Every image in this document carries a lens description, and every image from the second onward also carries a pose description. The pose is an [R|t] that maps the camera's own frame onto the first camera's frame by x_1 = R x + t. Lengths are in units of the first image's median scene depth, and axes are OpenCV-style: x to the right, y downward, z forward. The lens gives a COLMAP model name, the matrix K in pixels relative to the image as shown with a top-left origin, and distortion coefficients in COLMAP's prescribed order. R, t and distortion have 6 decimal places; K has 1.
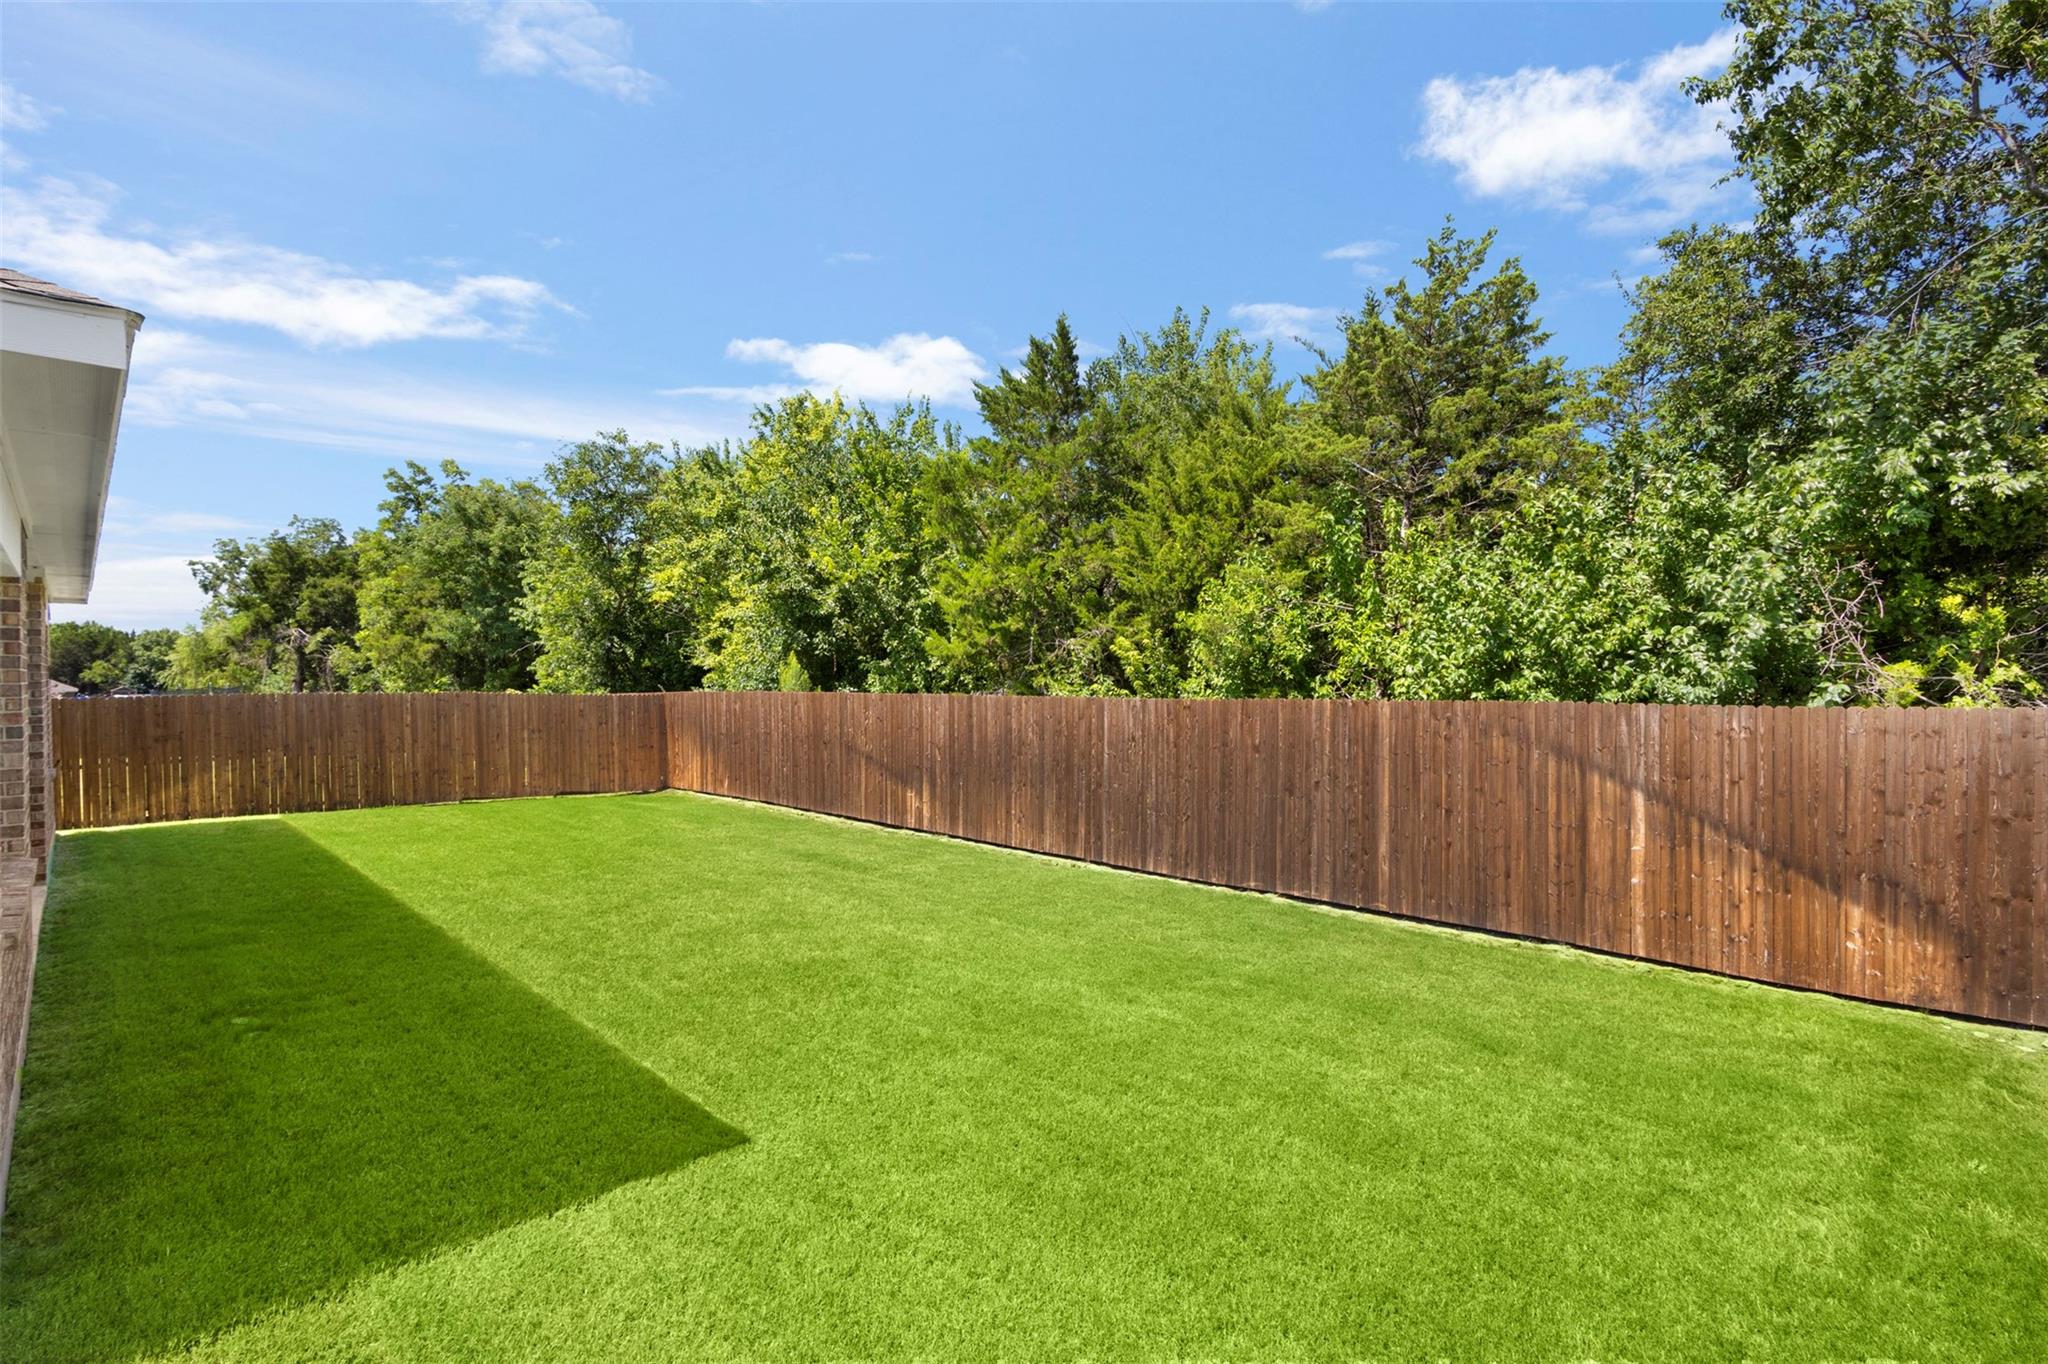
lens RADIAL K [[942.5, 0, 1025.4], [0, 942.5, 676.1], [0, 0, 1]] dist [0.009323, -0.003409]
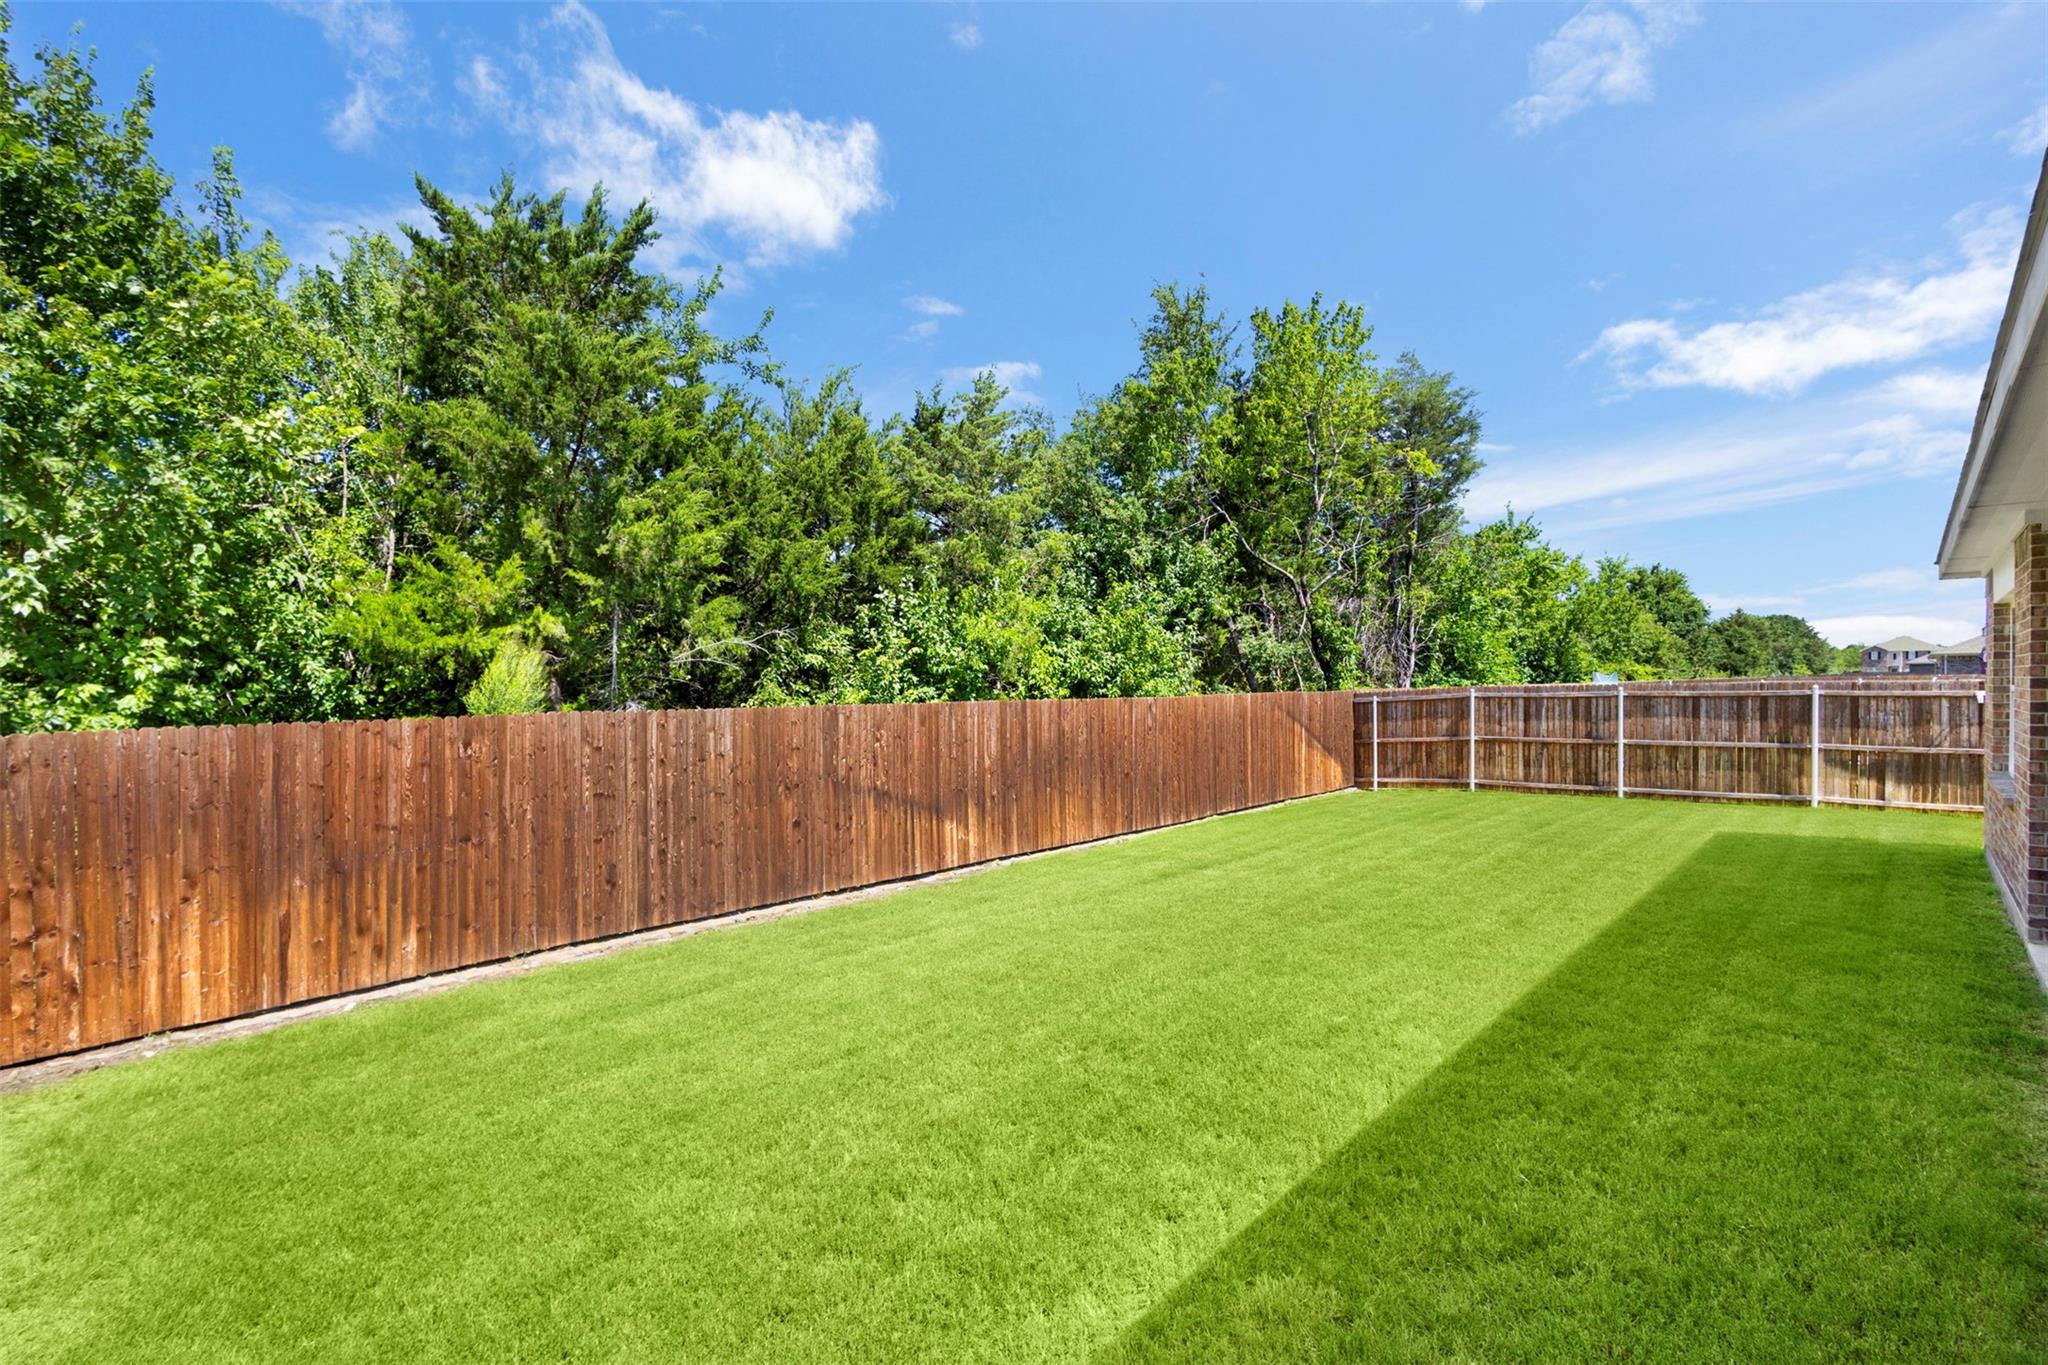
lens RADIAL K [[942.5, 0, 1024.6], [0, 942.5, 683.3], [0, 0, 1]] dist [0.009323, -0.003409]
pose [[-0.034033, 0.008328, 0.999386, -0.947831], [0.014558, 0.999863, -0.007837, 0.009632], [-0.999315, 0.014283, -0.034150, 0.972899]]
